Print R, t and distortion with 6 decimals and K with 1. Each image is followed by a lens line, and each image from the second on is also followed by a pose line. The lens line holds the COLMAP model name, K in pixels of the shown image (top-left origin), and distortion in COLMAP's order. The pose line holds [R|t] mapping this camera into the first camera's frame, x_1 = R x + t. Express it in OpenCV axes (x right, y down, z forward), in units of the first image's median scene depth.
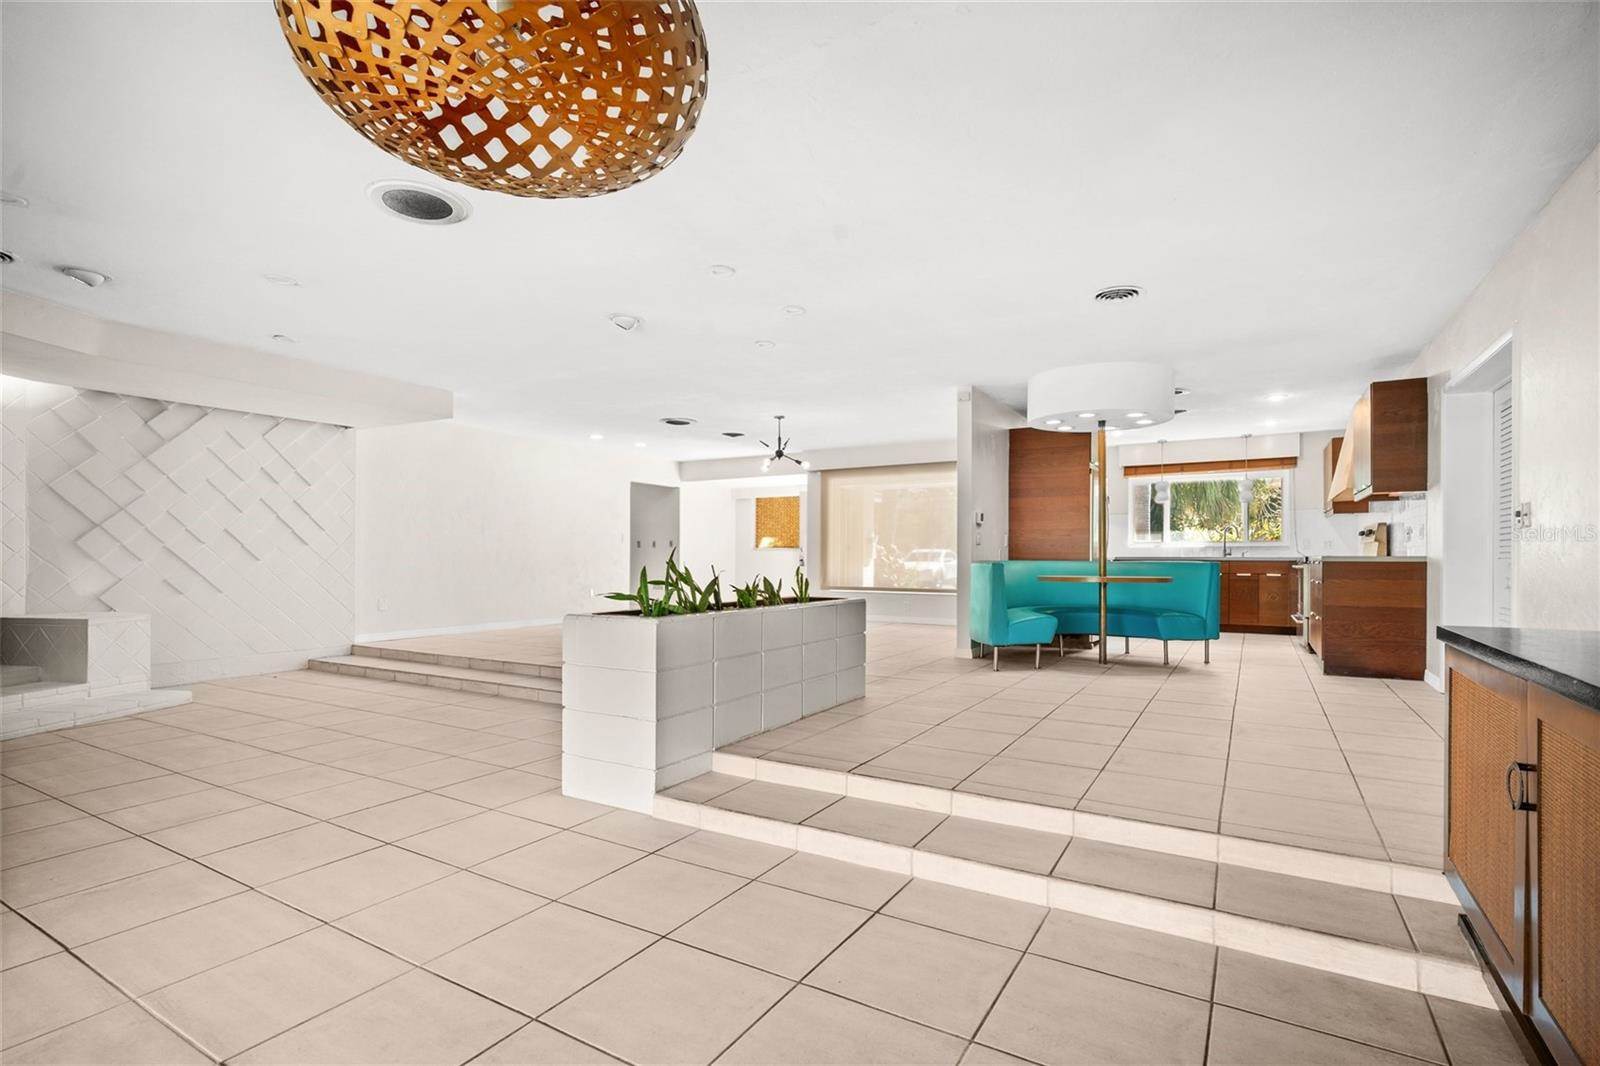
lens RADIAL K [[759.6, 0, 799.8], [0, 759.6, 550.6], [0, 0, 1]] dist [0.002645, 0.000142]
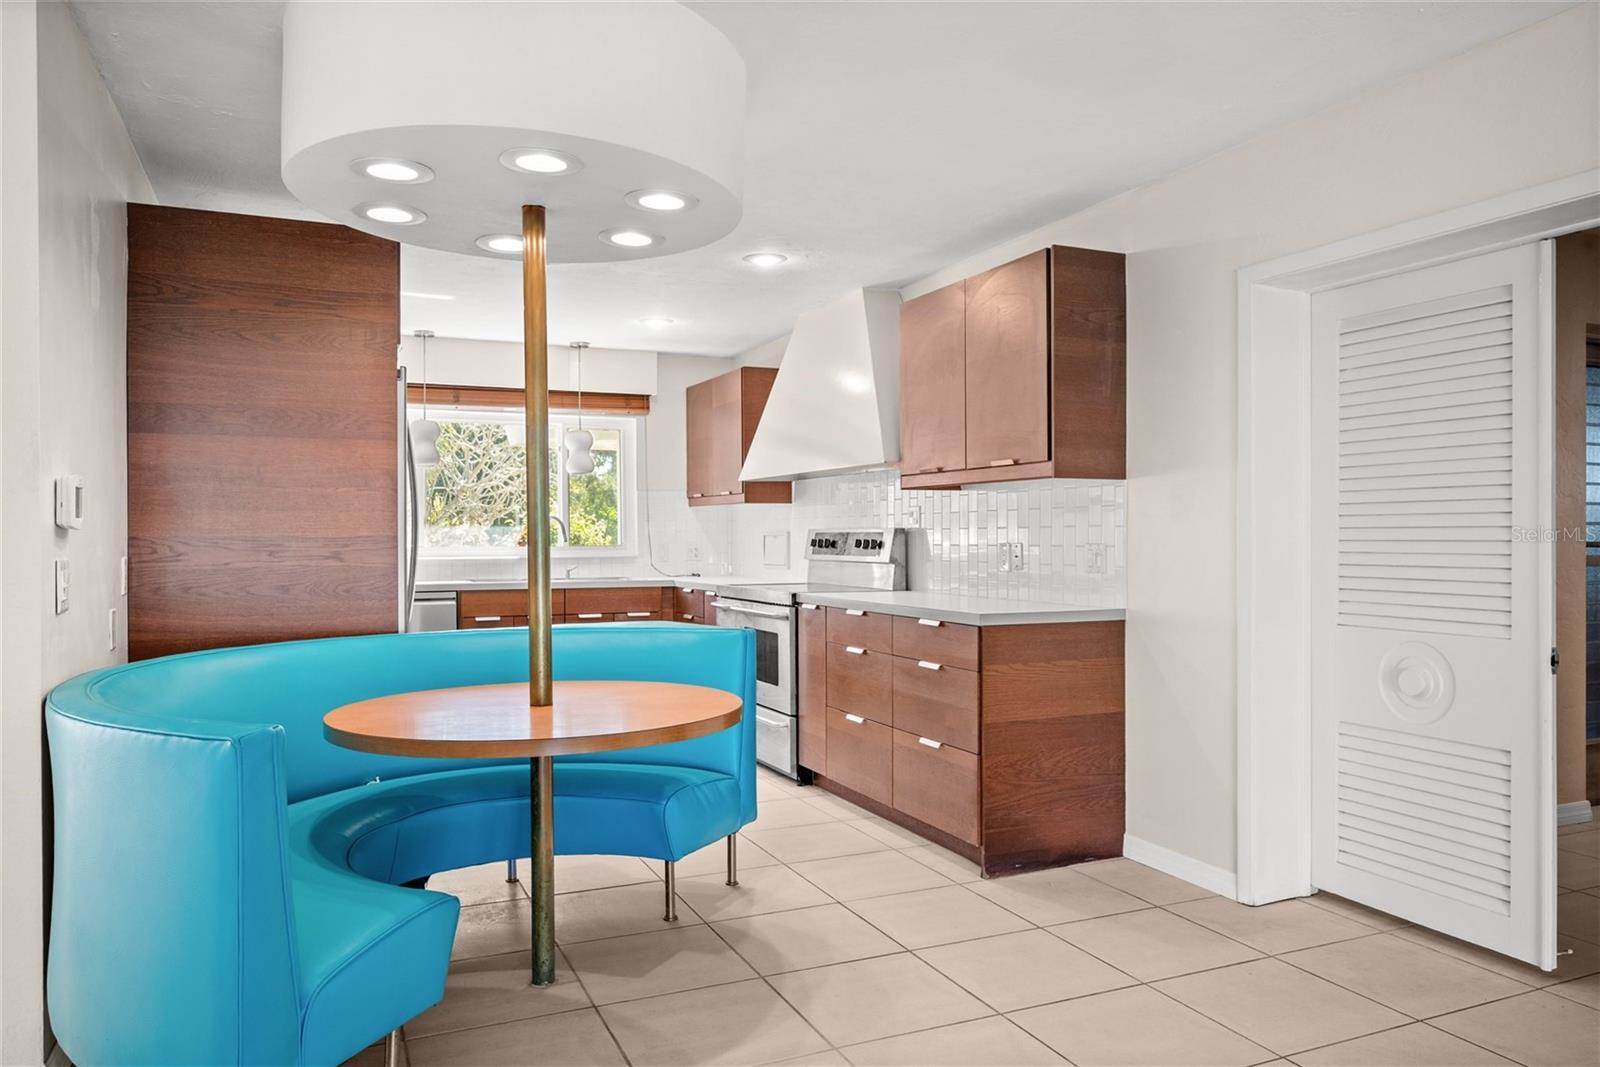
lens RADIAL K [[1101.1, 0, 800.0], [0, 1101.1, 533.5], [0, 0, 1]] dist [0.004600, 0.001341]
pose [[0.573532, -0.003978, 0.819174, 0.072557], [-0.002132, 0.999978, 0.006349, -0.033388], [-0.819181, -0.005387, 0.573510, 0.540074]]
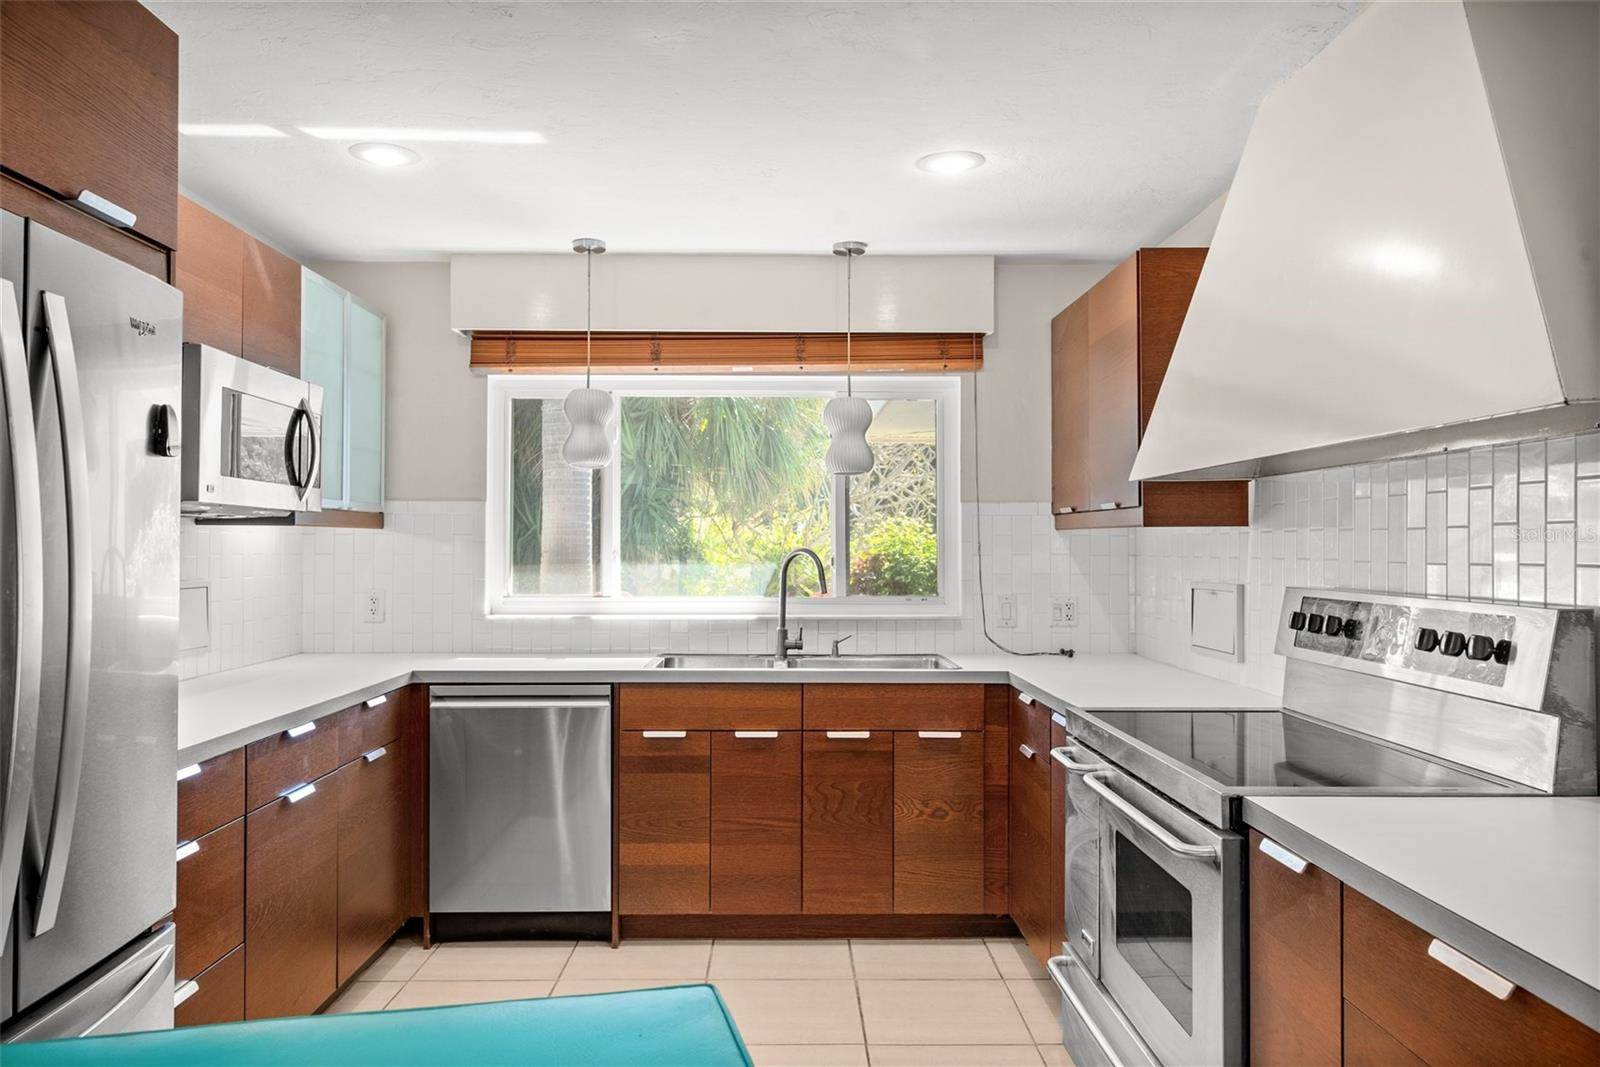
lens RADIAL K [[1133.2, 0, 800.0], [0, 1133.2, 533.5], [0, 0, 1]] dist [-0.004505, 0.001583]
pose [[0.848379, 0.004195, 0.529372, 0.409421], [-0.003464, 0.999991, -0.002372, -0.047291], [-0.529378, 0.000178, 0.848386, 0.769586]]
